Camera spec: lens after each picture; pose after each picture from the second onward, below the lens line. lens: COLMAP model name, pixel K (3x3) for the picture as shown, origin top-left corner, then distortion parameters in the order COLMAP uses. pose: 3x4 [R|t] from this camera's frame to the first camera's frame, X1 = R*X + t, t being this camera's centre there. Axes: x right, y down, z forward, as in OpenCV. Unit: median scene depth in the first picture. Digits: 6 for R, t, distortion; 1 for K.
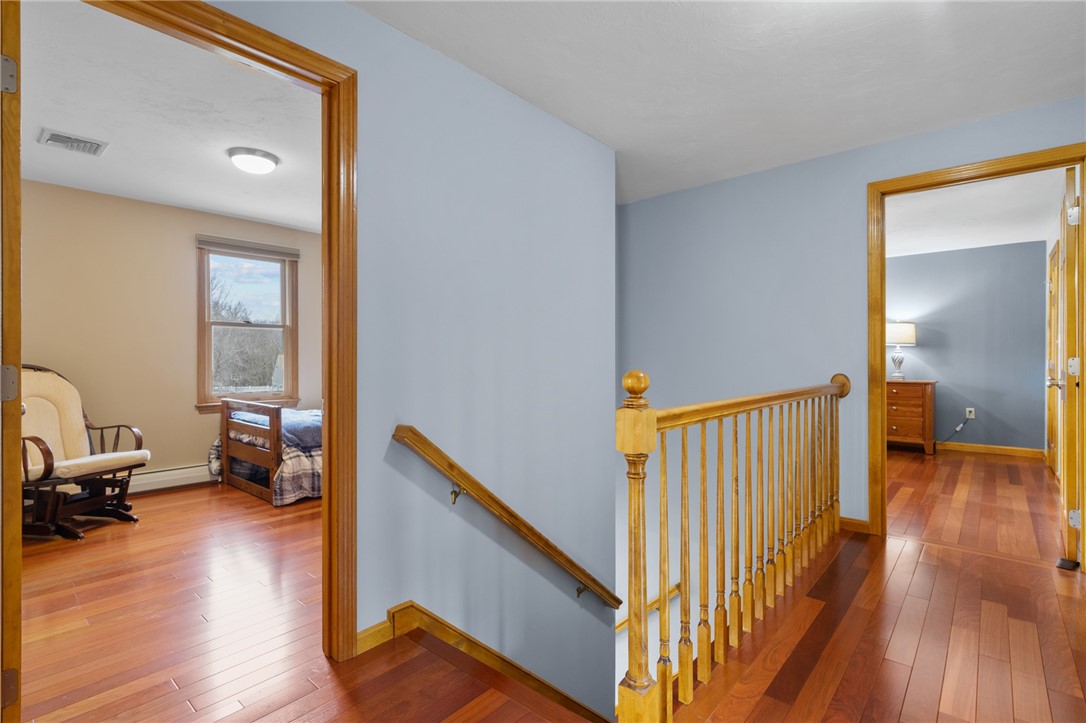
lens RADIAL K [[517.0, 0, 546.0], [0, 517.0, 381.7], [0, 0, 1]] dist [0.004462, 0.002469]
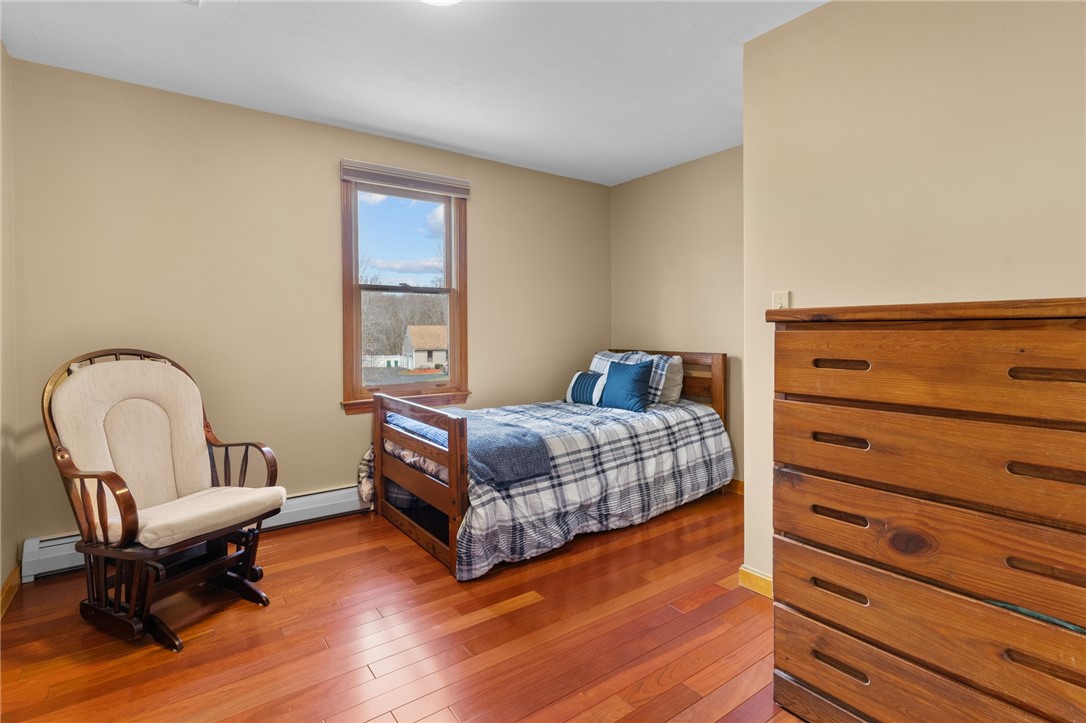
lens RADIAL K [[532.2, 0, 541.3], [0, 532.2, 356.9], [0, 0, 1]] dist [0.005372, 0.000327]
pose [[0.974293, 0.002437, -0.225270, -0.274210], [0.000226, 0.999930, 0.011796, -0.030161], [0.225283, -0.011543, 0.974225, 0.392593]]
